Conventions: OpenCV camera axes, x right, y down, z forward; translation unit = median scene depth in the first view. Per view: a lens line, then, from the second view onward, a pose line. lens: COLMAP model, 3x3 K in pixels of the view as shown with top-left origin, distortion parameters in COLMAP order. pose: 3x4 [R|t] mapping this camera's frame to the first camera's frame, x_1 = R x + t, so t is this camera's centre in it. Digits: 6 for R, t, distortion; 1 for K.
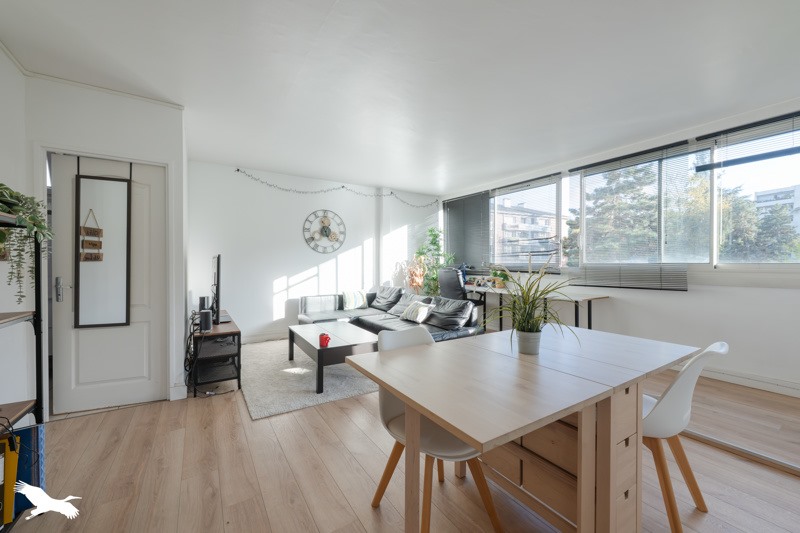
lens RADIAL K [[319.2, 0, 400.4], [0, 319.2, 265.4], [0, 0, 1]] dist [0.000390, 0.000116]
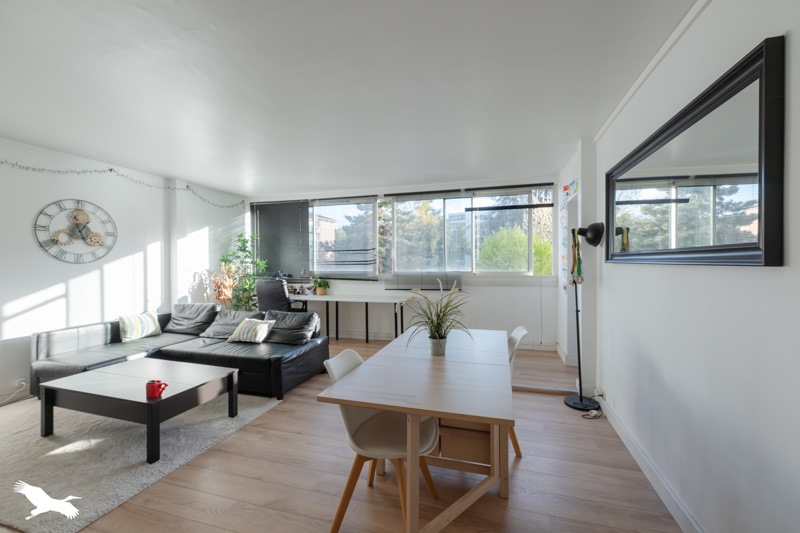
lens RADIAL K [[323.7, 0, 401.8], [0, 323.7, 259.9], [0, 0, 1]] dist [0.001520, 0.000198]
pose [[0.753827, -0.006809, 0.657037, -0.177489], [0.012891, 0.999907, -0.004428, -0.034450], [-0.656946, 0.011808, 0.753845, 0.025408]]
